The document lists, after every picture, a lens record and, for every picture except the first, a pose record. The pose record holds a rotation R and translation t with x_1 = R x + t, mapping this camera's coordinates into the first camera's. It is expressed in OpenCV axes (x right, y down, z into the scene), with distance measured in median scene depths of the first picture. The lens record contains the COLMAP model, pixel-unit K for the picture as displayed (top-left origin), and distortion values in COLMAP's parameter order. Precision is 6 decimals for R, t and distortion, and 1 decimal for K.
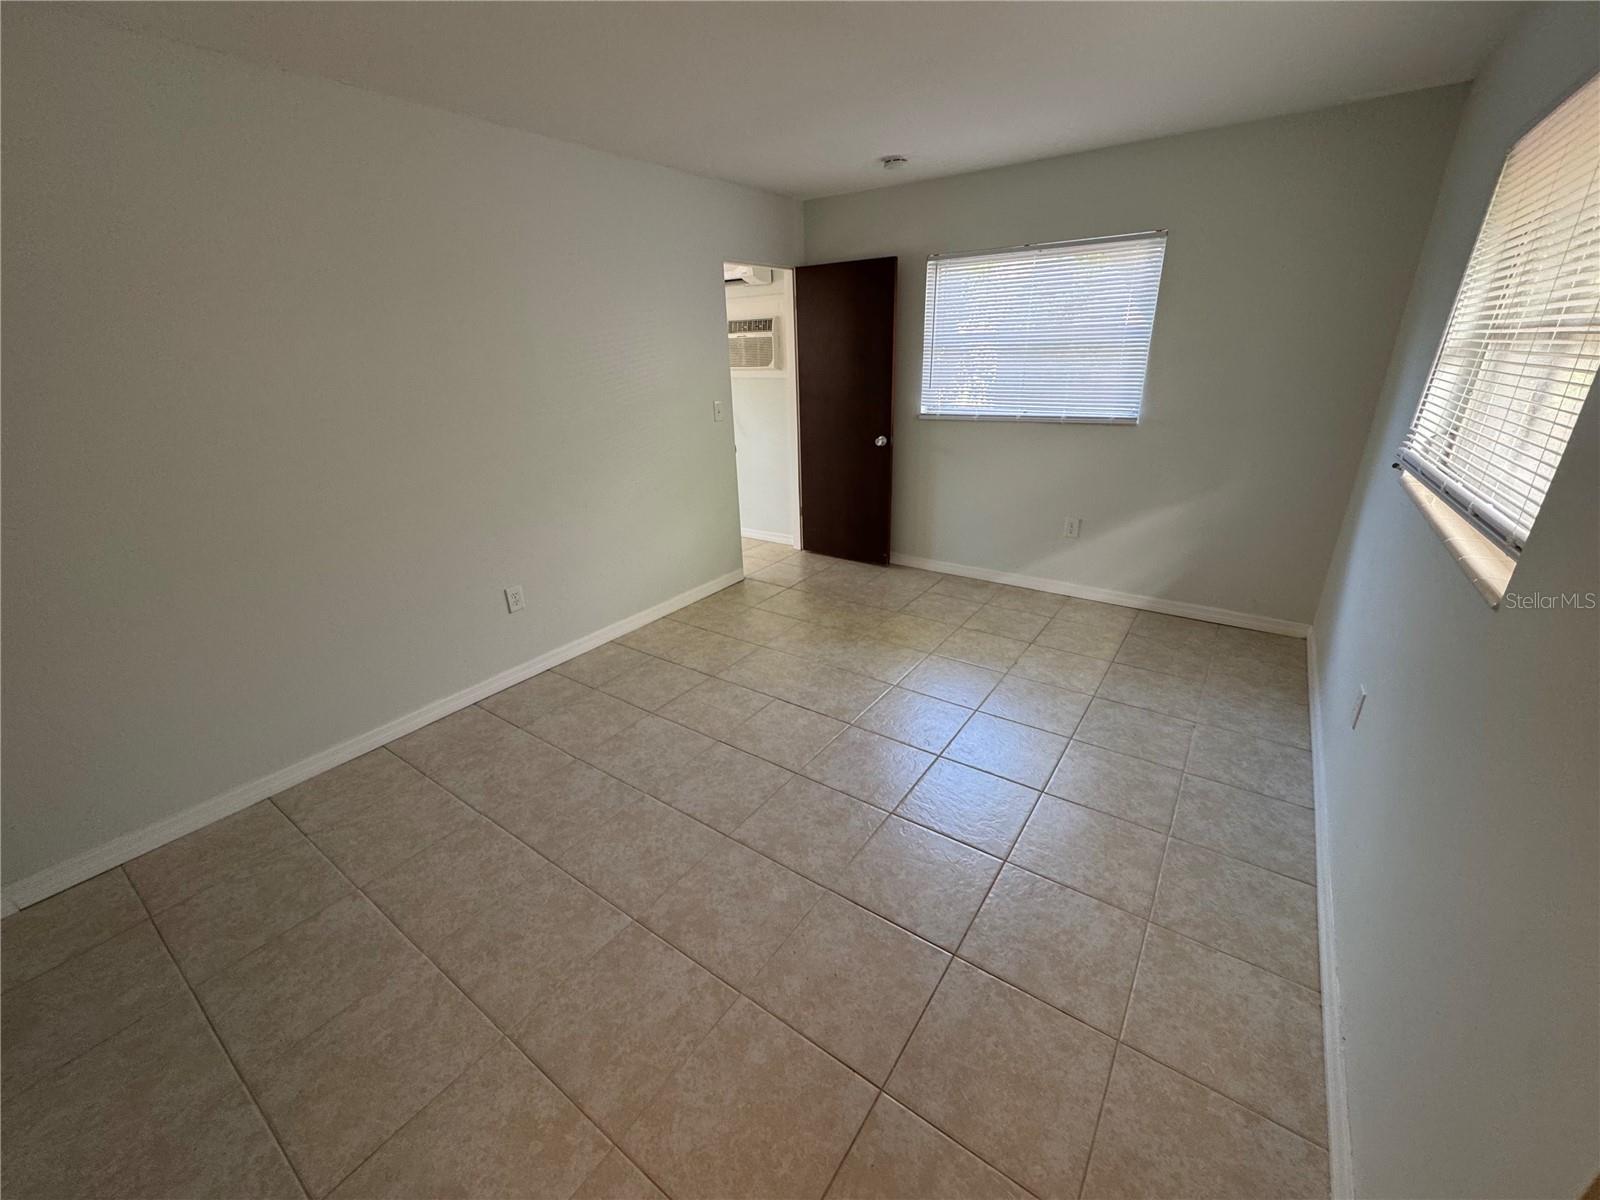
lens RADIAL K [[632.0, 0, 800.0], [0, 632.0, 600.0], [0, 0, 1]] dist [-0.000799, 0.000336]
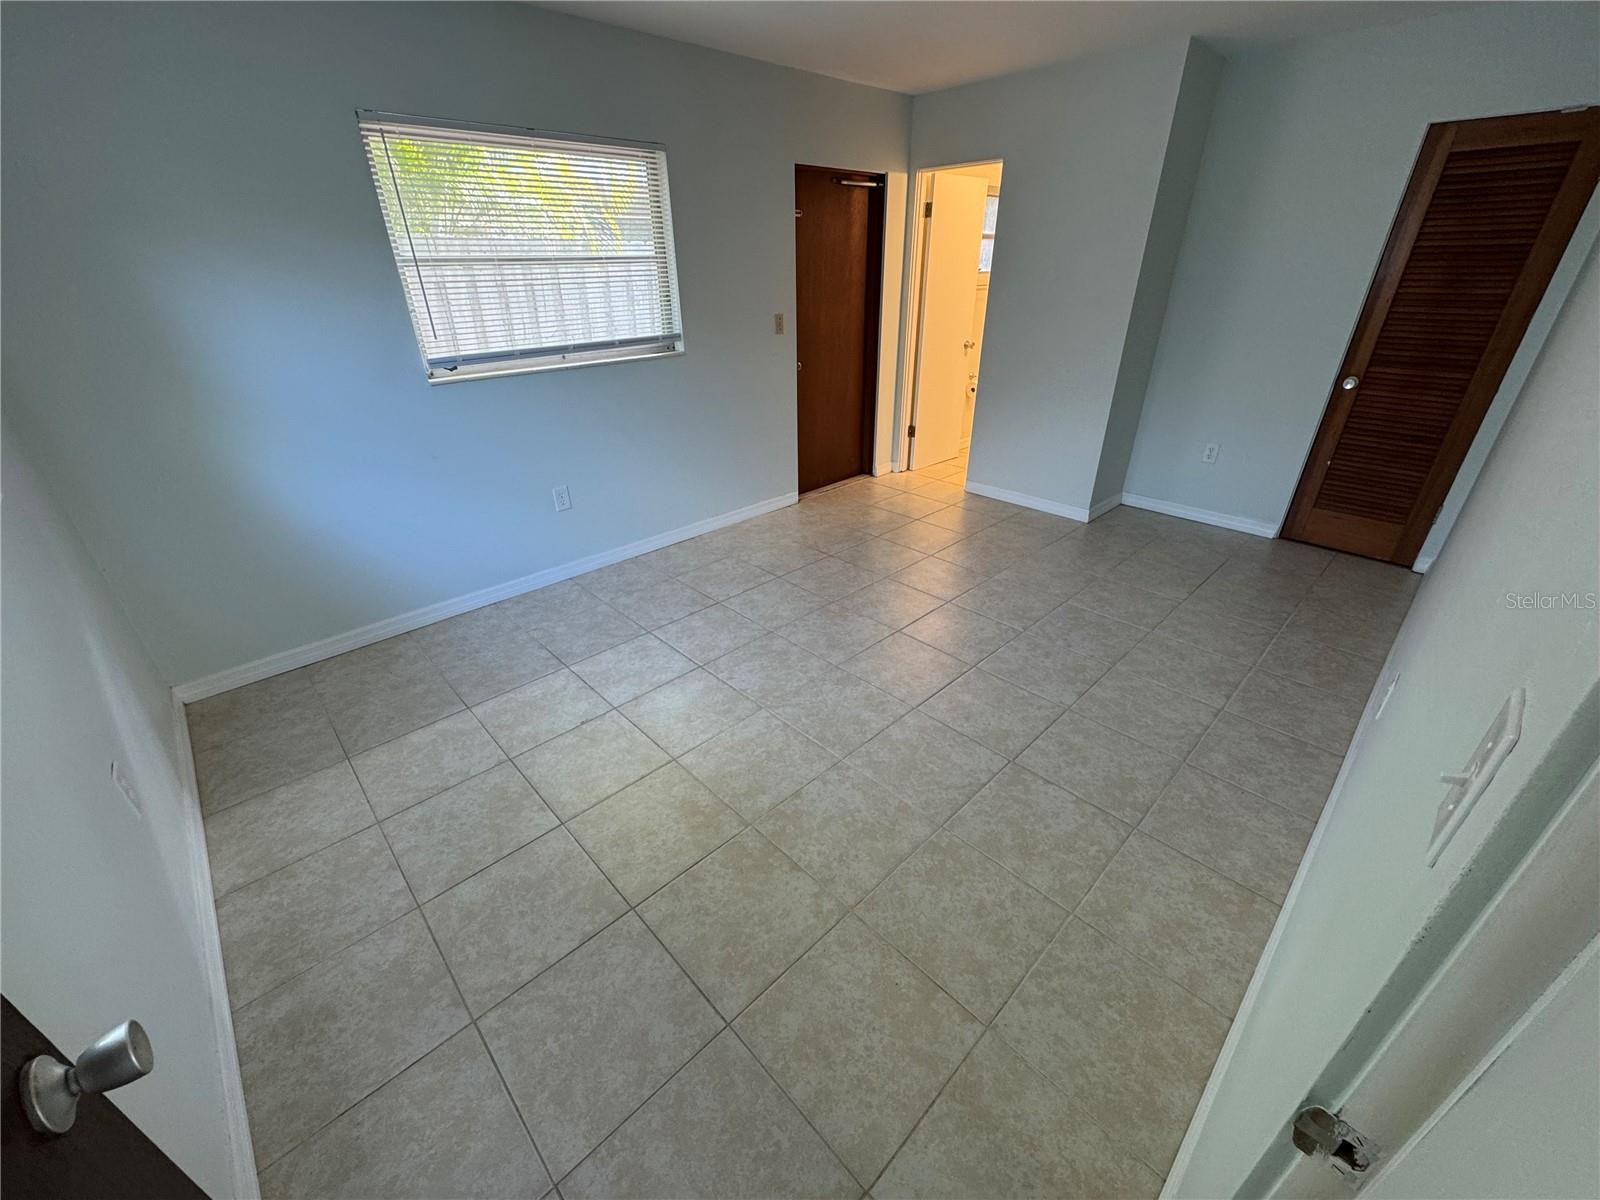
lens RADIAL K [[632.0, 0, 800.0], [0, 632.0, 600.0], [0, 0, 1]] dist [-0.000799, 0.000336]
pose [[-0.980776, -0.052254, 0.188011, -0.035507], [0.110787, 0.644038, 0.756929, -0.531673], [-0.160639, 0.763207, -0.625868, 1.345814]]
